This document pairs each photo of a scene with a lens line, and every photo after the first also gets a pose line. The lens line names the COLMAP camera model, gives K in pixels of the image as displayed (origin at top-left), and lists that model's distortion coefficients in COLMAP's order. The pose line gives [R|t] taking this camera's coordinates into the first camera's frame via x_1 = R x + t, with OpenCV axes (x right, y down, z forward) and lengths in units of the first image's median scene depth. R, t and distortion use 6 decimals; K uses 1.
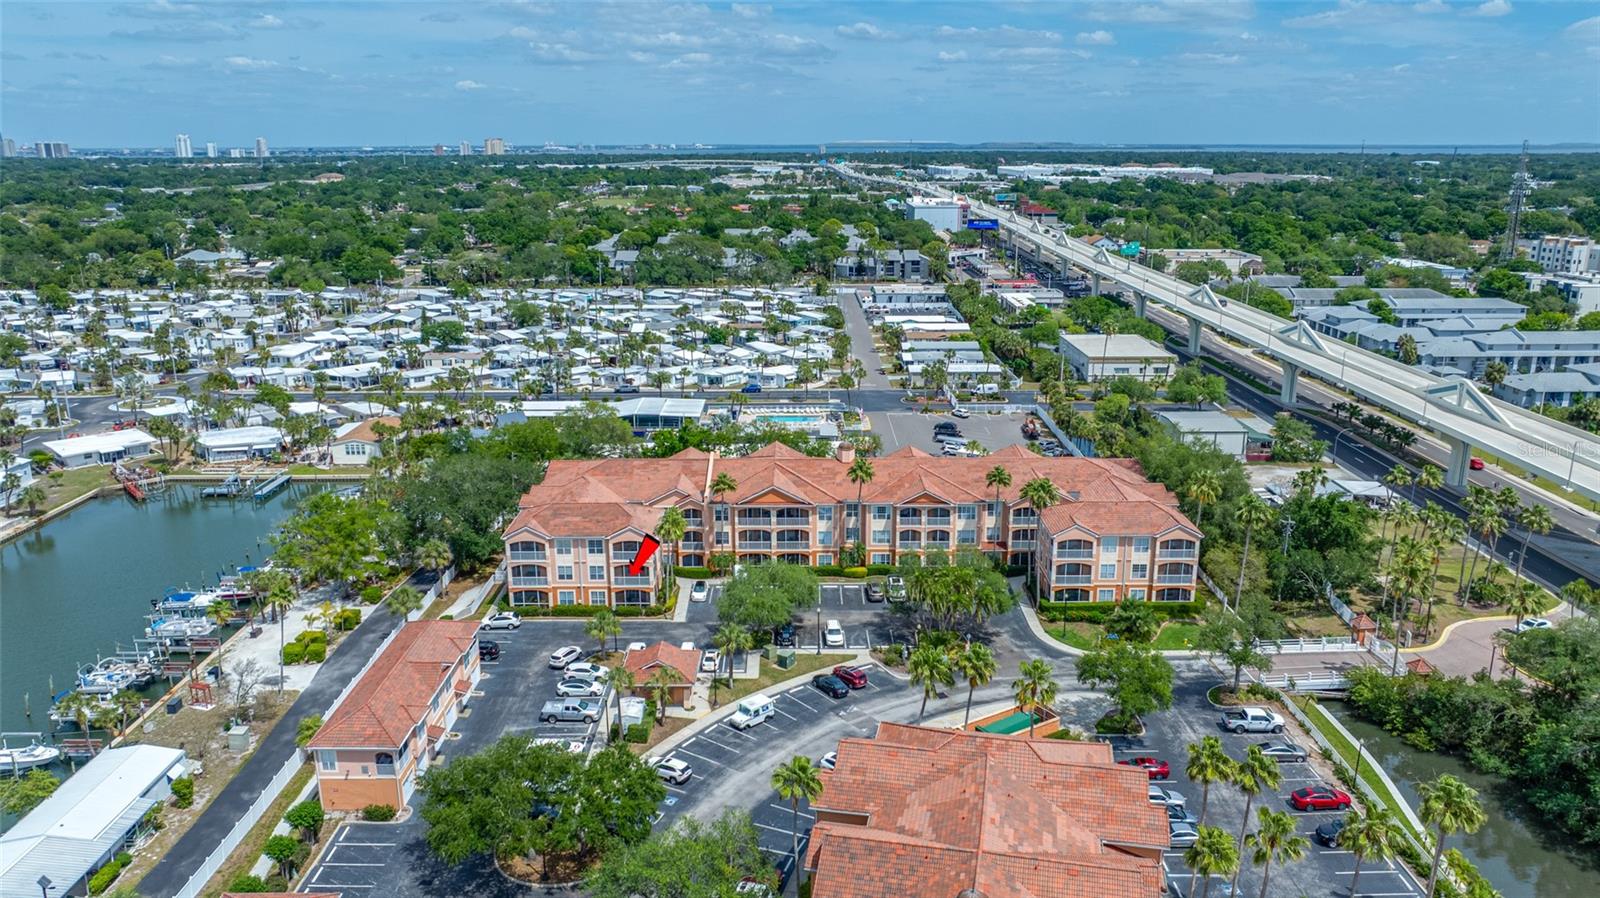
lens RADIAL K [[1143.5, 0, 805.6], [0, 1143.5, 447.5], [0, 0, 1]] dist [-0.019482, 0.008618]
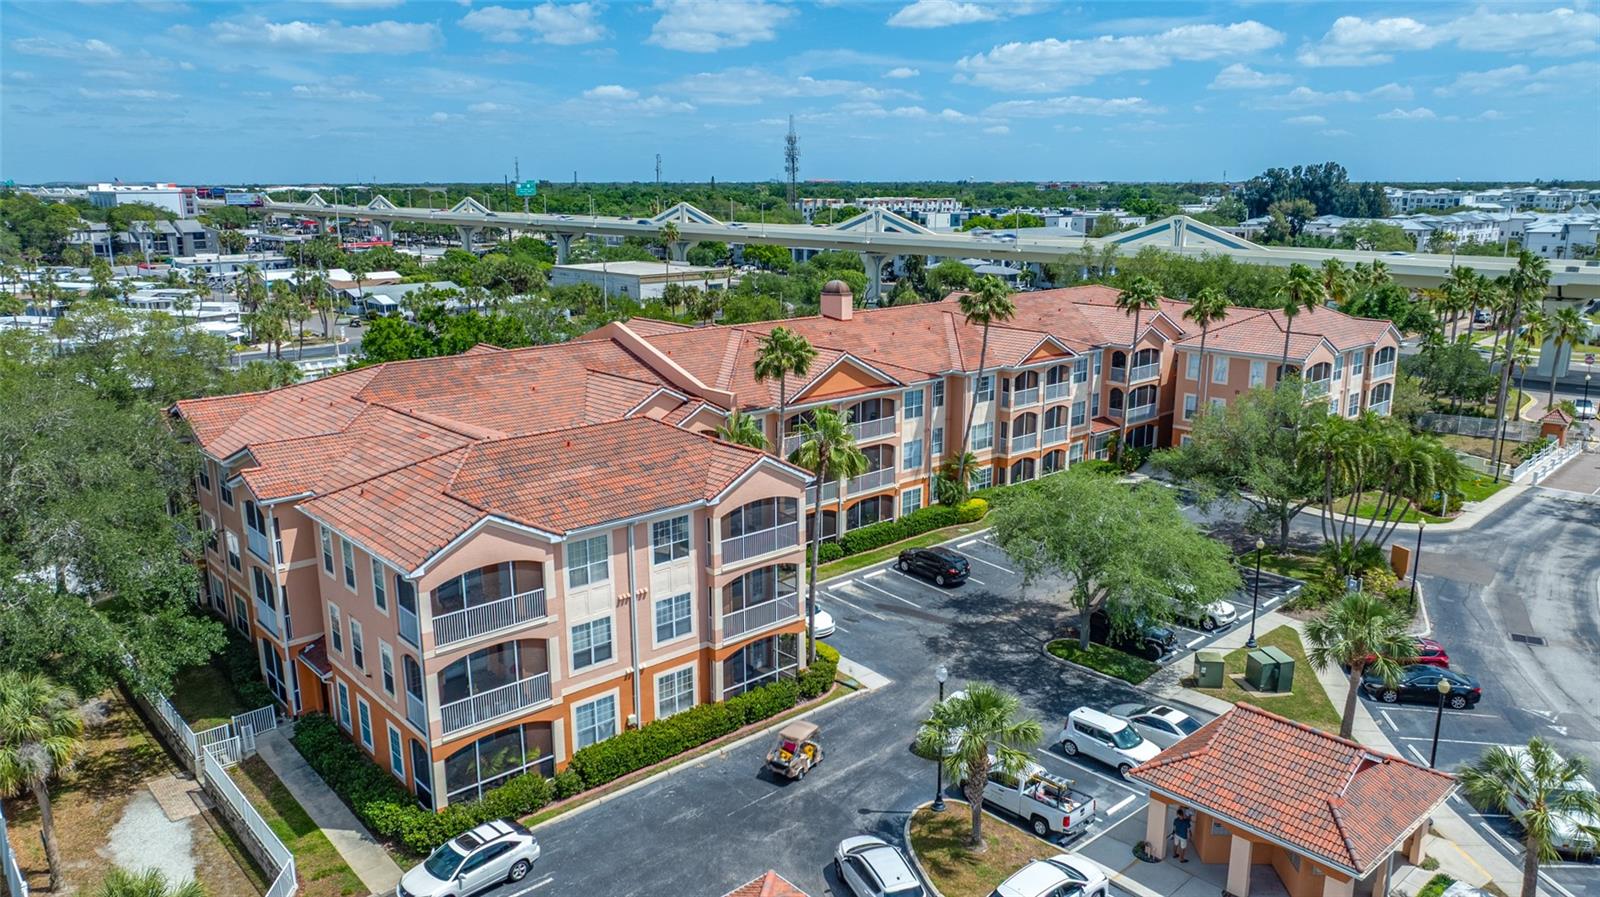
lens RADIAL K [[1124.9, 0, 800.0], [0, 1124.9, 448.5], [0, 0, 1]] dist [-0.036180, 0.042847]
pose [[0.743630, -0.154852, 0.650412, -0.334255], [0.173753, 0.984144, 0.035652, 0.051103], [-0.645619, 0.086500, 0.758745, 0.665255]]
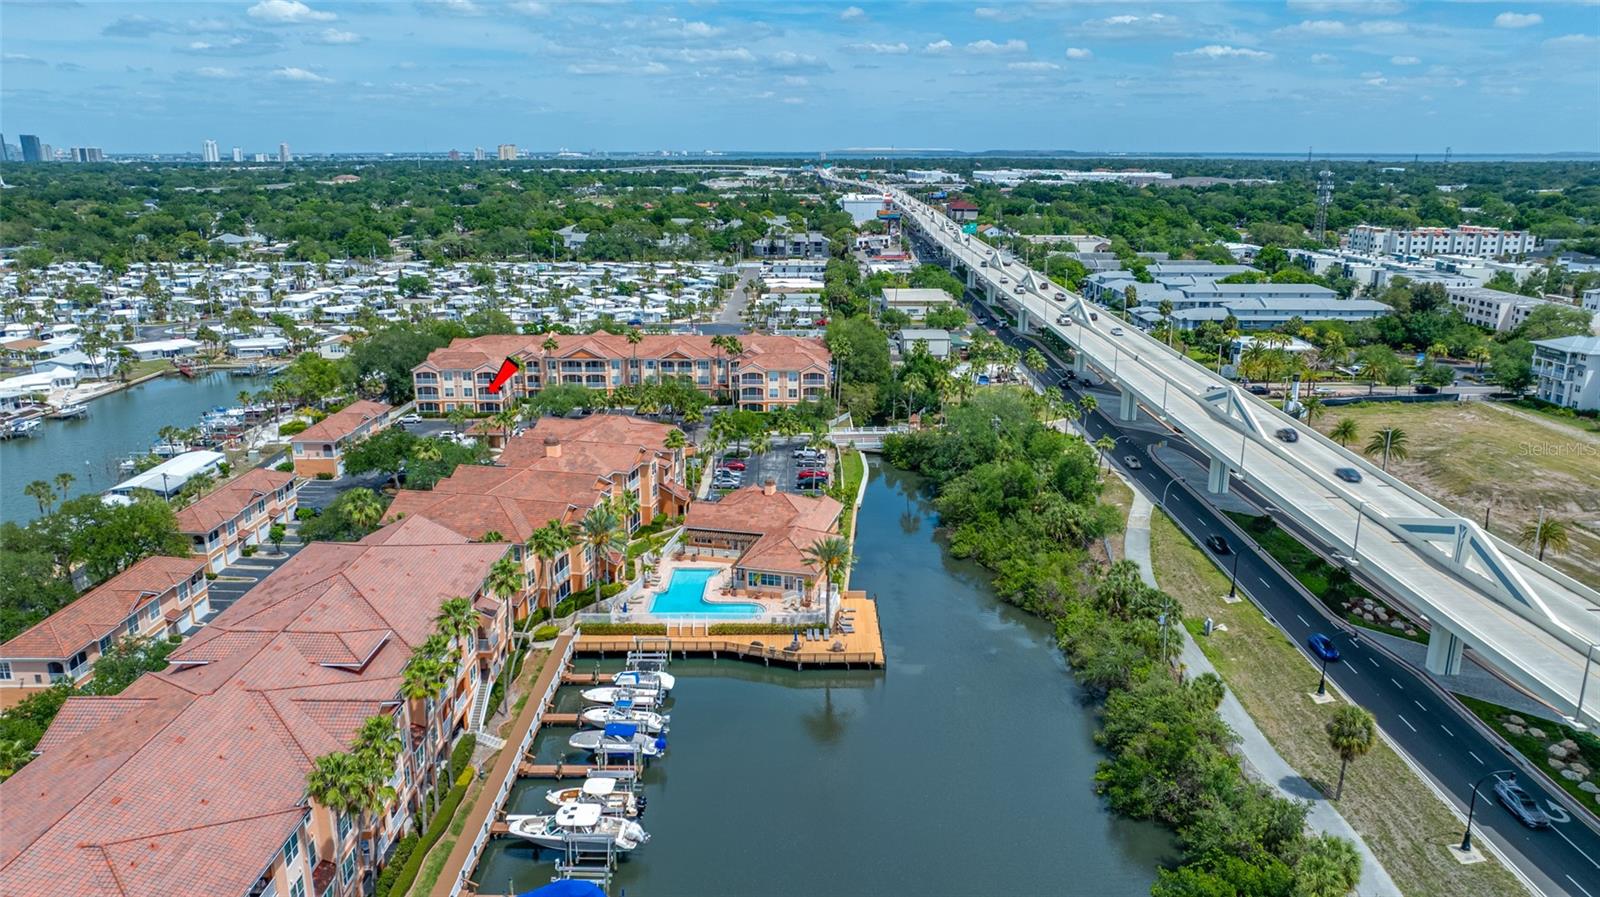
lens RADIAL K [[1127.4, 0, 803.6], [0, 1127.4, 442.6], [0, 0, 1]] dist [-0.018178, -0.005385]
pose [[0.999915, 0.006129, -0.011467, 0.301893], [-0.006205, 0.999959, -0.006634, 0.176220], [0.011426, 0.006704, 0.999912, -0.590983]]
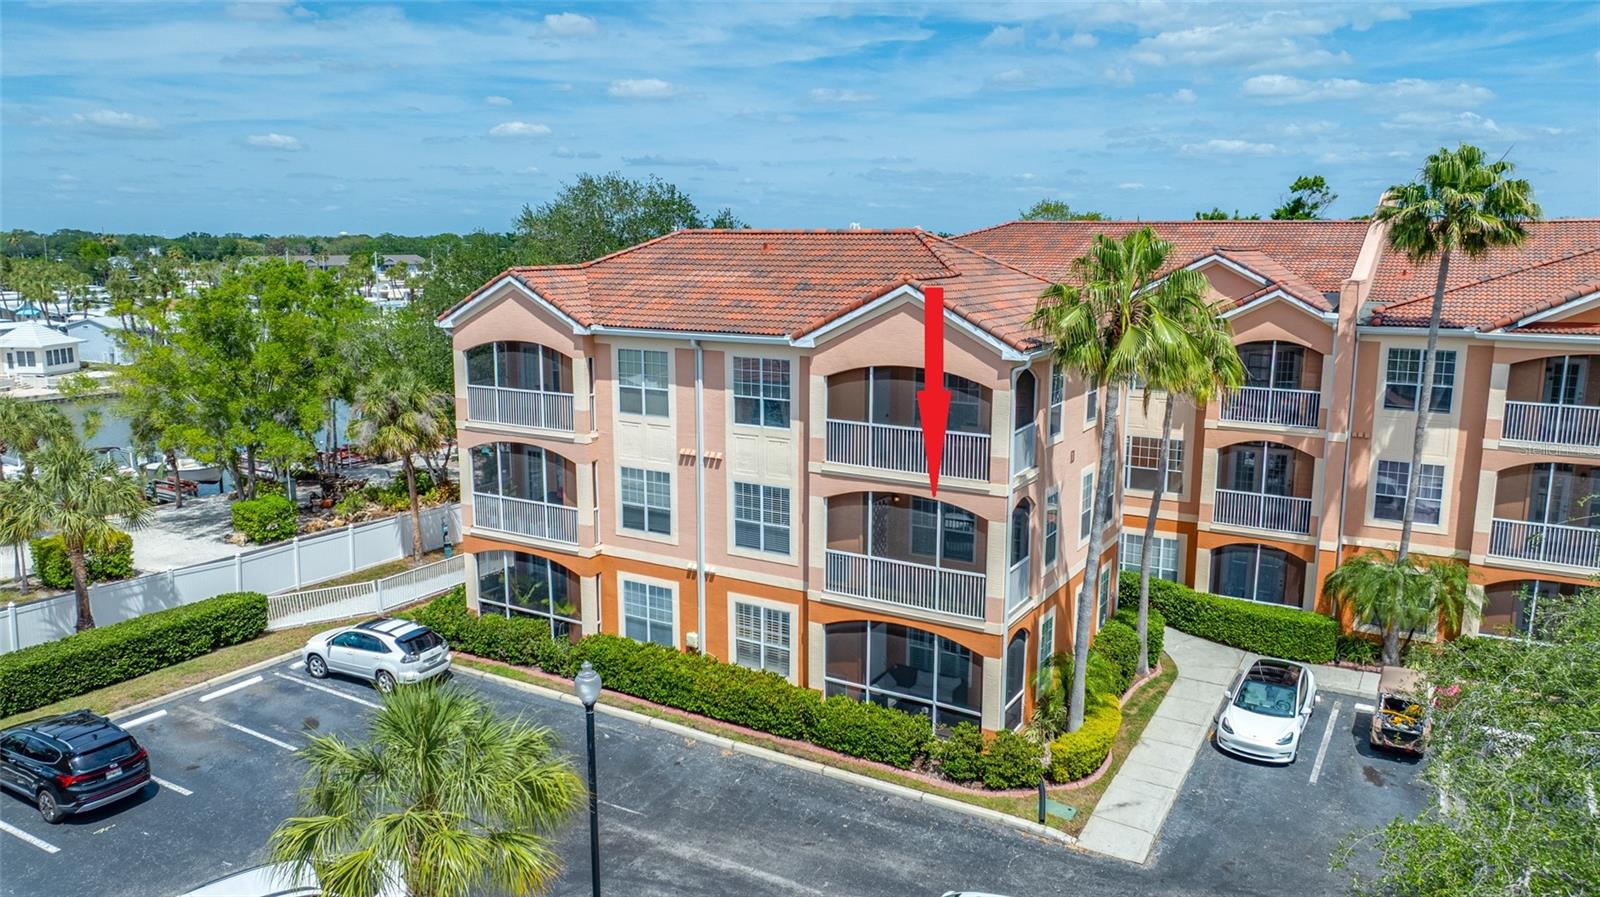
lens RADIAL K [[1132.1, 0, 802.2], [0, 1132.1, 445.8], [0, 0, 1]] dist [-0.034246, 0.035952]
pose [[0.858802, 0.095996, -0.503233, -0.065163], [-0.138243, 0.989273, -0.047209, 0.097008], [0.493303, 0.110112, 0.862860, 0.755198]]
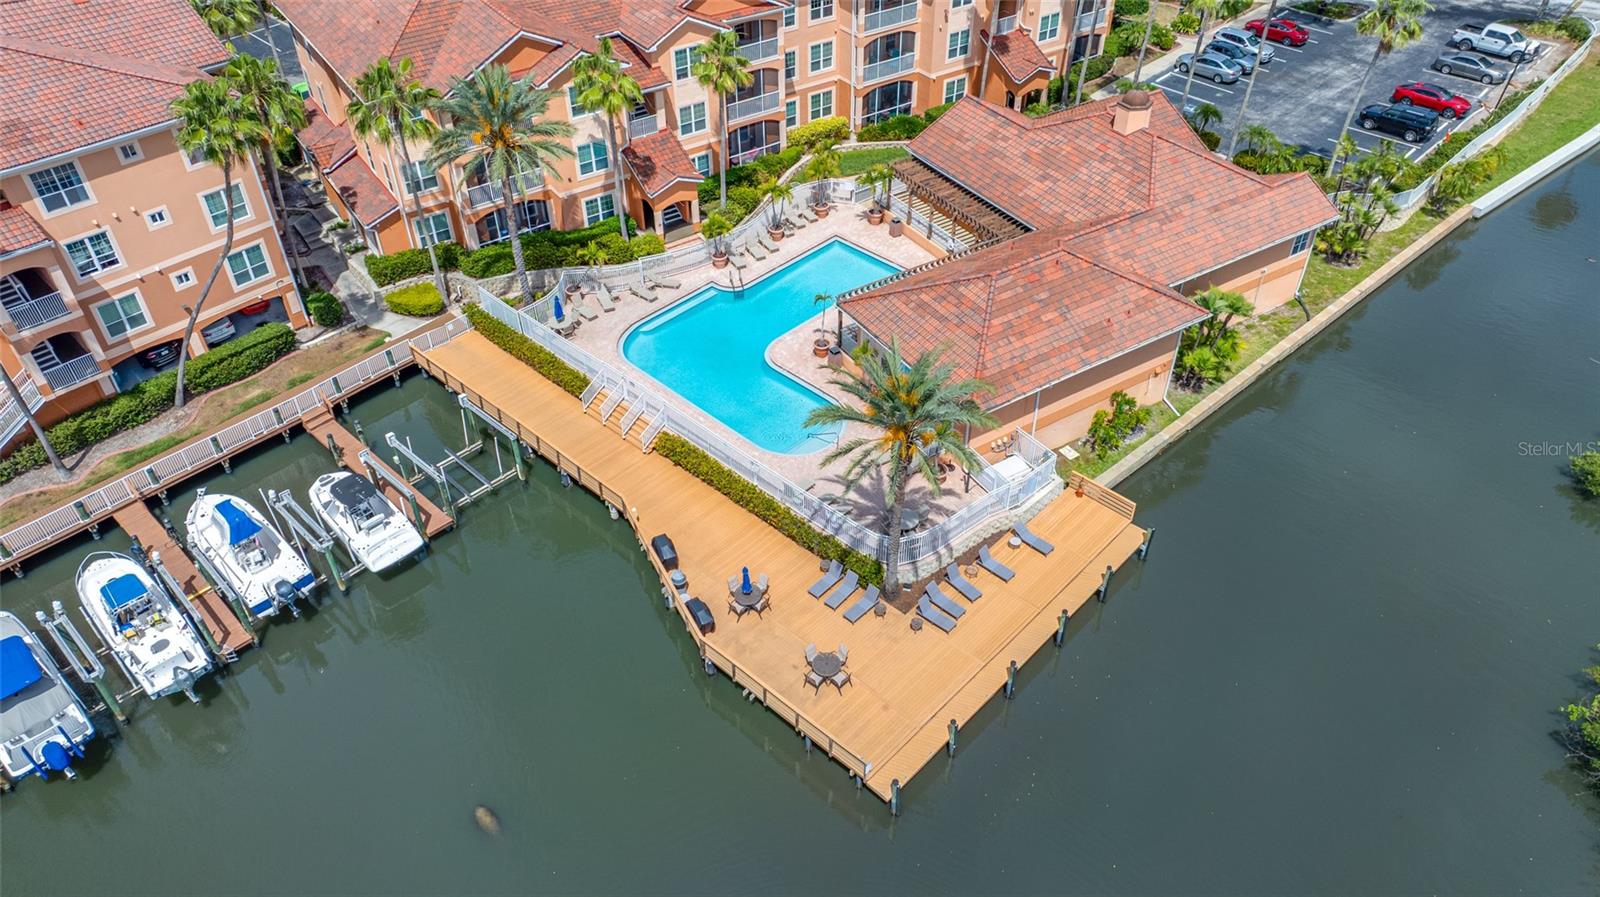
lens RADIAL K [[1135.0, 0, 807.7], [0, 1135.0, 446.5], [0, 0, 1]] dist [-0.047476, 0.057601]
pose [[0.717677, 0.446587, -0.534321, 0.441318], [-0.172655, 0.857443, 0.484750, 0.139002], [0.674633, -0.255640, 0.692473, 0.059100]]
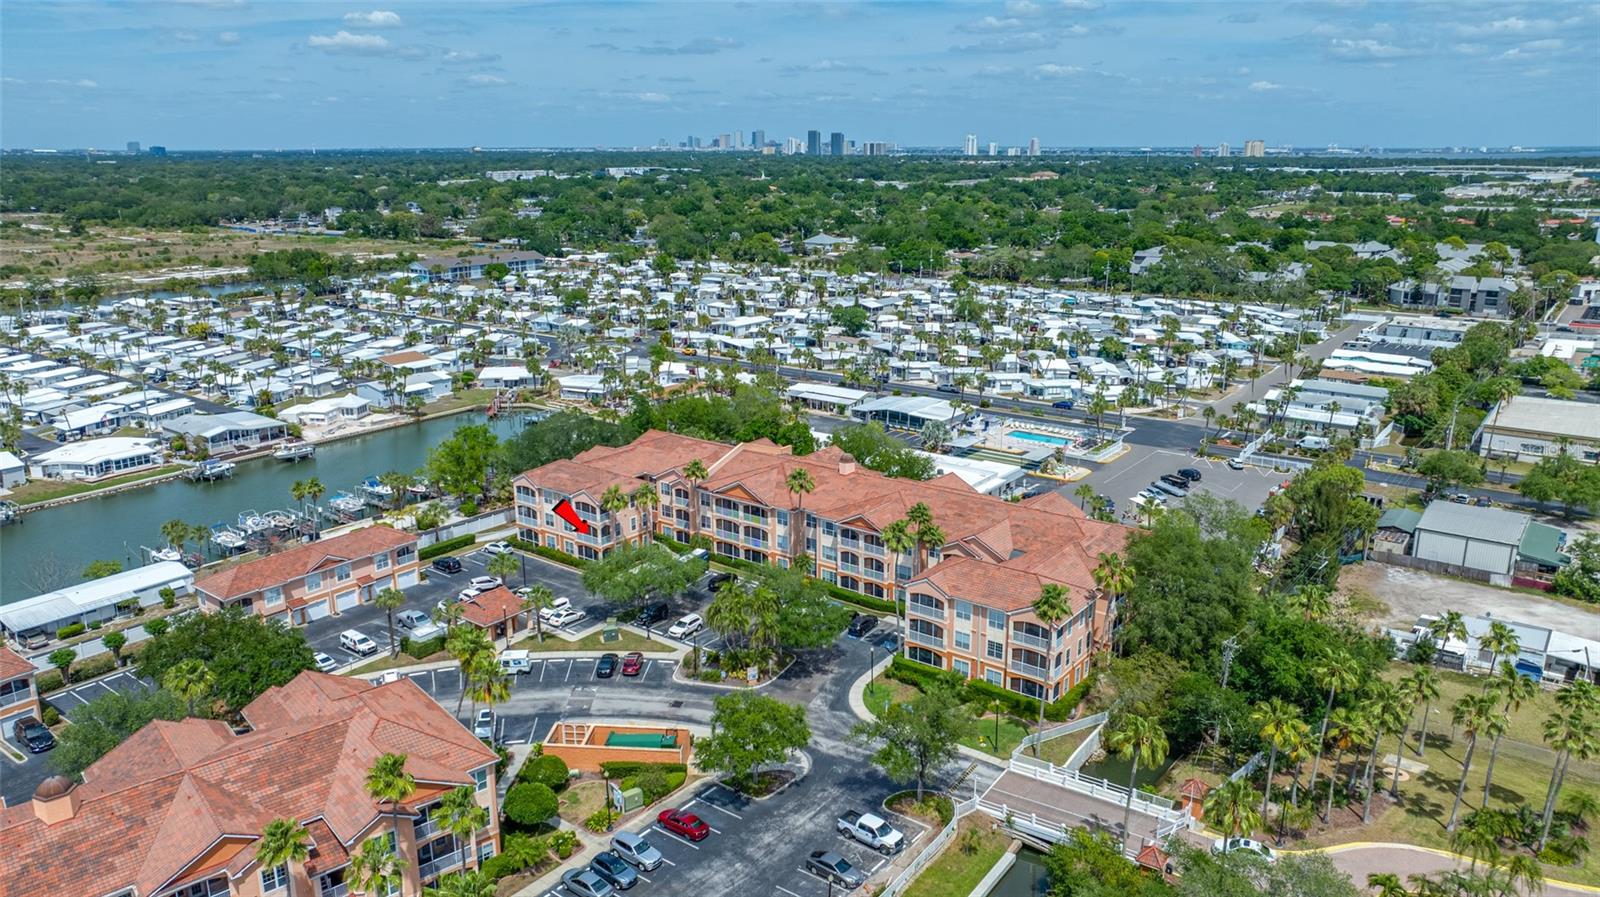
lens RADIAL K [[1127.4, 0, 803.6], [0, 1127.4, 442.6], [0, 0, 1]] dist [-0.018178, -0.005385]
pose [[0.795309, 0.155907, -0.585813, 0.597442], [-0.156594, 0.986401, 0.049924, -0.059158], [0.585630, 0.052029, 0.808907, 0.208558]]
